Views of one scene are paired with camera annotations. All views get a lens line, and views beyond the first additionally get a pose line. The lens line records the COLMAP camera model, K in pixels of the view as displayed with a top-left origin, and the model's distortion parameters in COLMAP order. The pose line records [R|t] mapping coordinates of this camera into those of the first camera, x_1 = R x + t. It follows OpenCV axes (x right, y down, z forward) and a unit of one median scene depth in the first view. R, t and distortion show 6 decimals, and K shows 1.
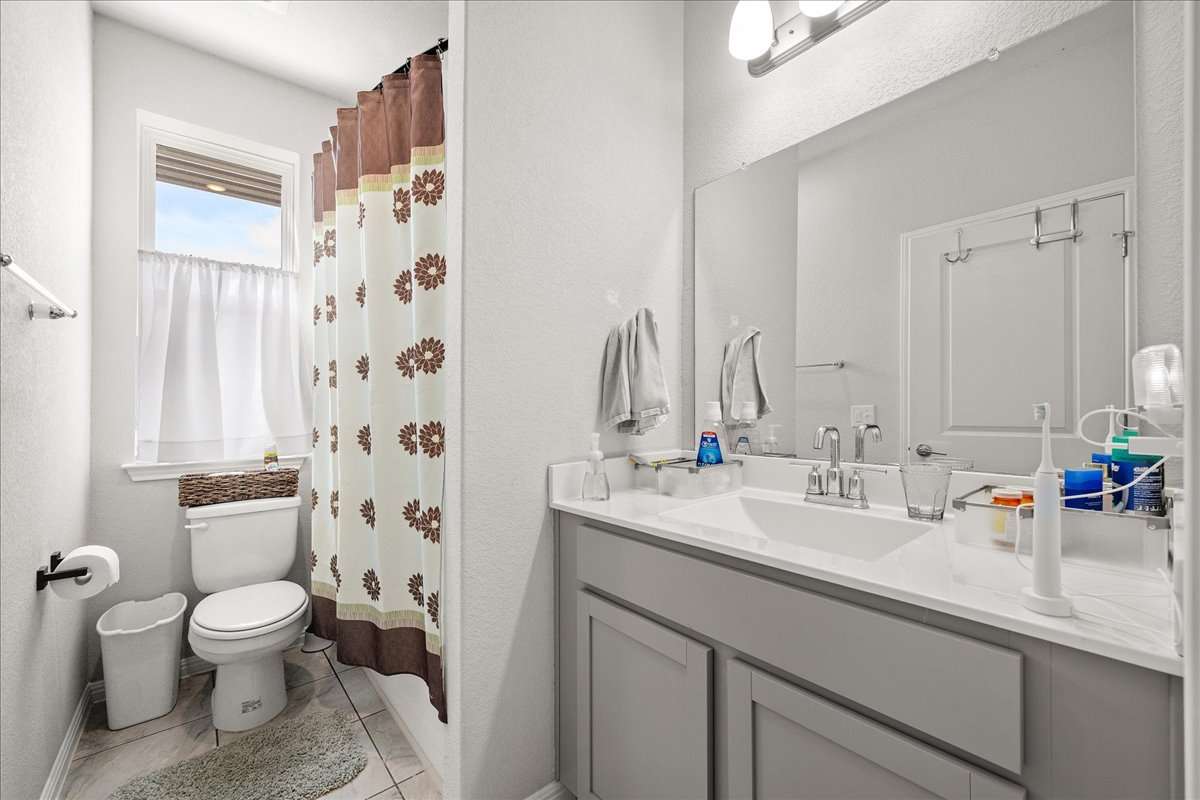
lens RADIAL K [[478.4, 0, 598.1], [0, 478.4, 401.3], [0, 0, 1]] dist [0.002666, -0.000062]
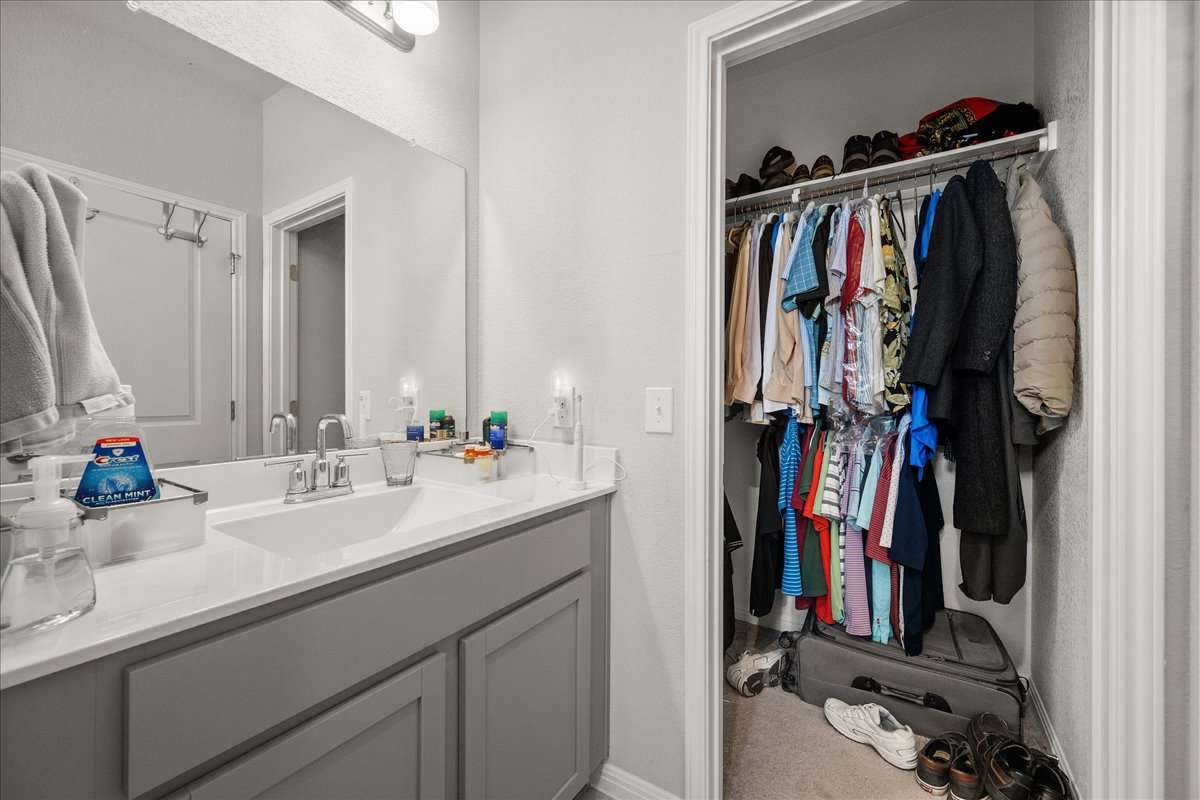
lens RADIAL K [[478.4, 0, 602.2], [0, 478.4, 399.7], [0, 0, 1]] dist [0.002666, -0.000062]
pose [[-0.288056, -0.001471, 0.957612, -0.563157], [-0.011717, 0.999929, -0.001988, 0.015819], [-0.957542, -0.011793, -0.288053, 0.728292]]
